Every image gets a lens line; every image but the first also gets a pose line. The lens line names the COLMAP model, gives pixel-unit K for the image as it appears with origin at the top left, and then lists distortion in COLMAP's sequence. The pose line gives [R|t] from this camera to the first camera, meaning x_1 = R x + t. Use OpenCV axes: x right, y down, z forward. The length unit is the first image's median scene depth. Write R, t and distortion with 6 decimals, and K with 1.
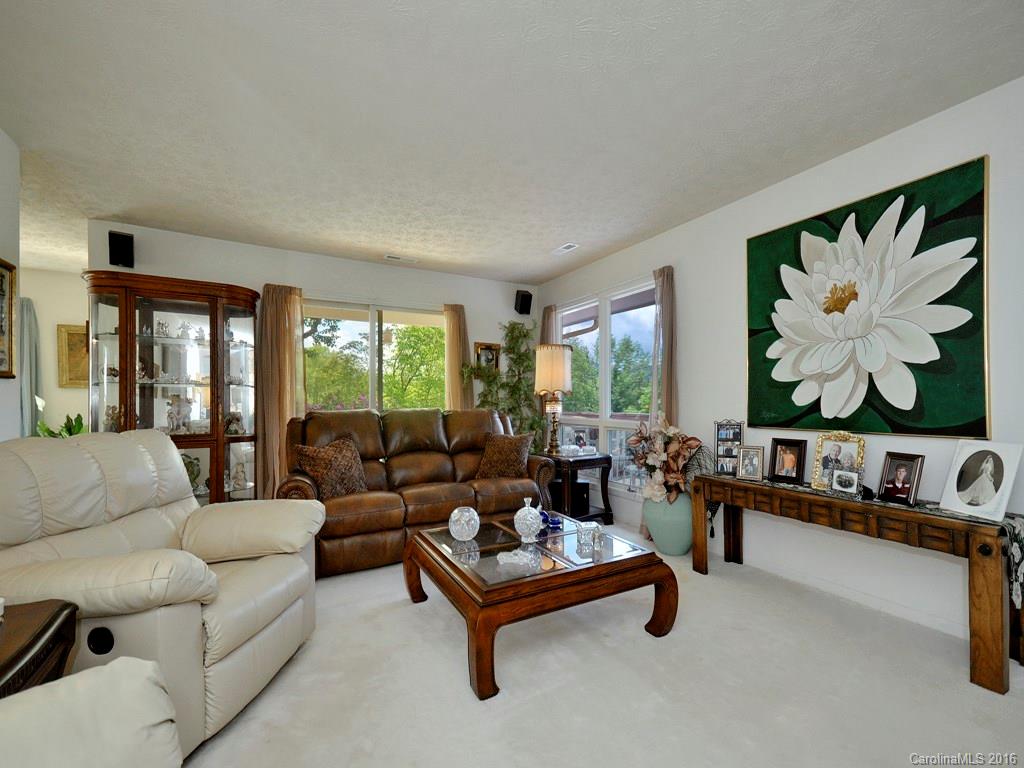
lens RADIAL K [[448.2, 0, 513.9], [0, 448.2, 389.0], [0, 0, 1]] dist [0.002907, -0.000103]
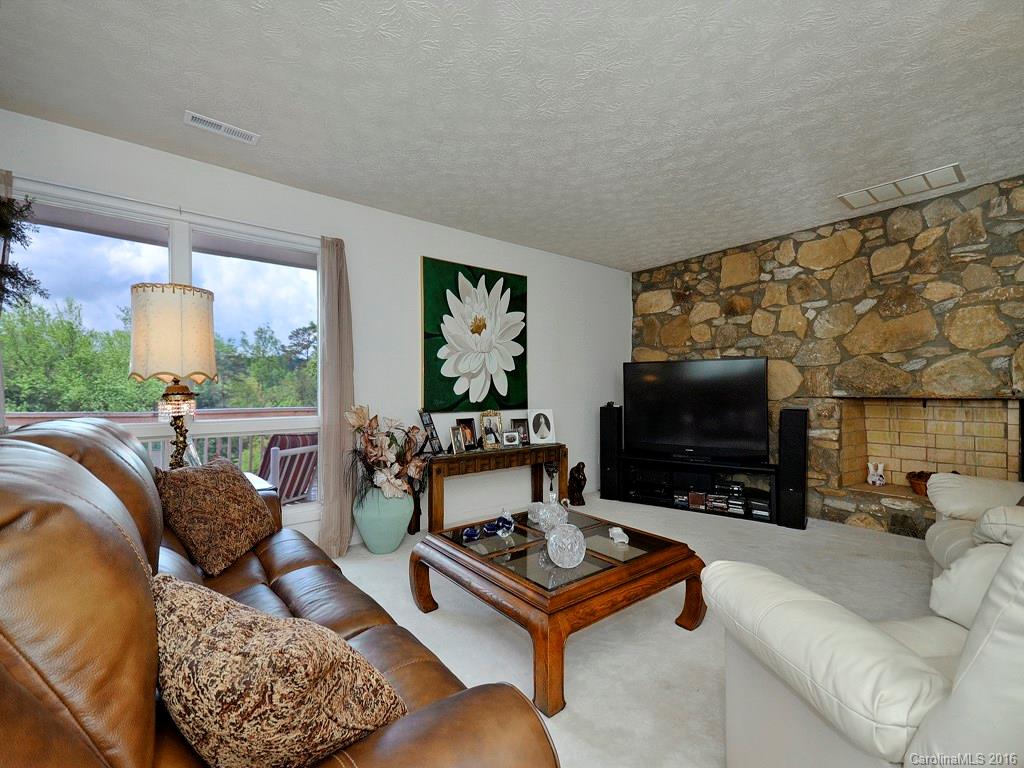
lens RADIAL K [[448.2, 0, 513.2], [0, 448.2, 390.8], [0, 0, 1]] dist [0.002907, -0.000103]
pose [[-0.192774, -0.001368, 0.981242, -0.813539], [-0.024420, 0.999696, -0.003404, 0.026670], [-0.980939, -0.024618, -0.192749, 1.157796]]
